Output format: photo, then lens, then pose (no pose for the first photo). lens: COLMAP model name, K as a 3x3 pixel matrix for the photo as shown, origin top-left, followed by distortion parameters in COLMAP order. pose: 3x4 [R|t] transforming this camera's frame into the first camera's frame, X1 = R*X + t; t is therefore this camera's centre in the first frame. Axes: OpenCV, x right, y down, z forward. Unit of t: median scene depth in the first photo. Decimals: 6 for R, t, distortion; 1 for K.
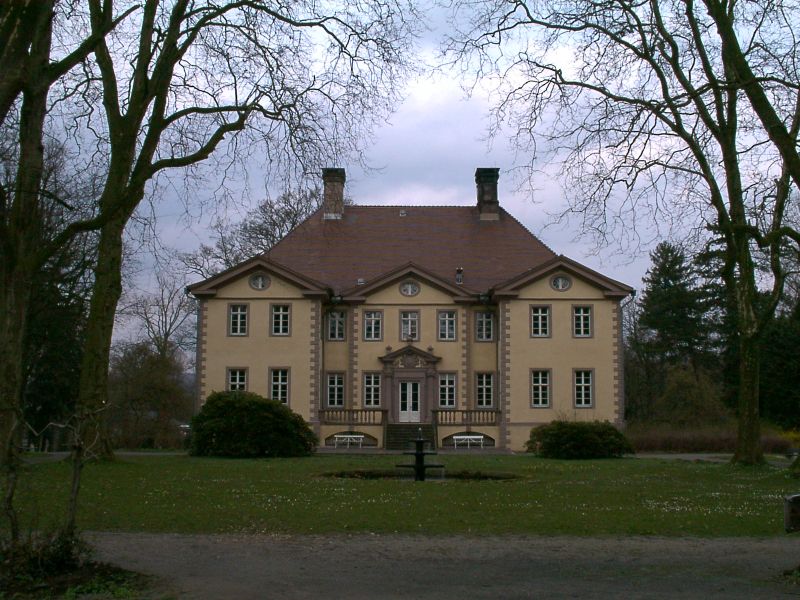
lens RADIAL K [[960.0, 0, 400.0], [0, 960.0, 300.0], [0, 0, 1]] dist [-0.005918, 0.025370]
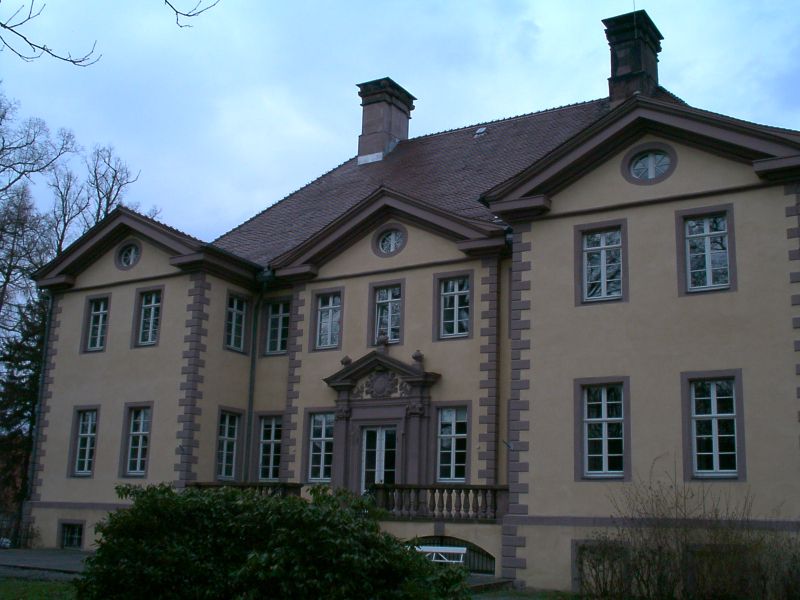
lens RADIAL K [[960.0, 0, 400.0], [0, 960.0, 300.0], [0, 0, 1]] dist [-0.005918, 0.025370]
pose [[0.850750, -0.097066, -0.516529, 0.271209], [0.037533, 0.991509, -0.124506, 0.081622], [0.524228, 0.086537, 0.847170, 0.591908]]
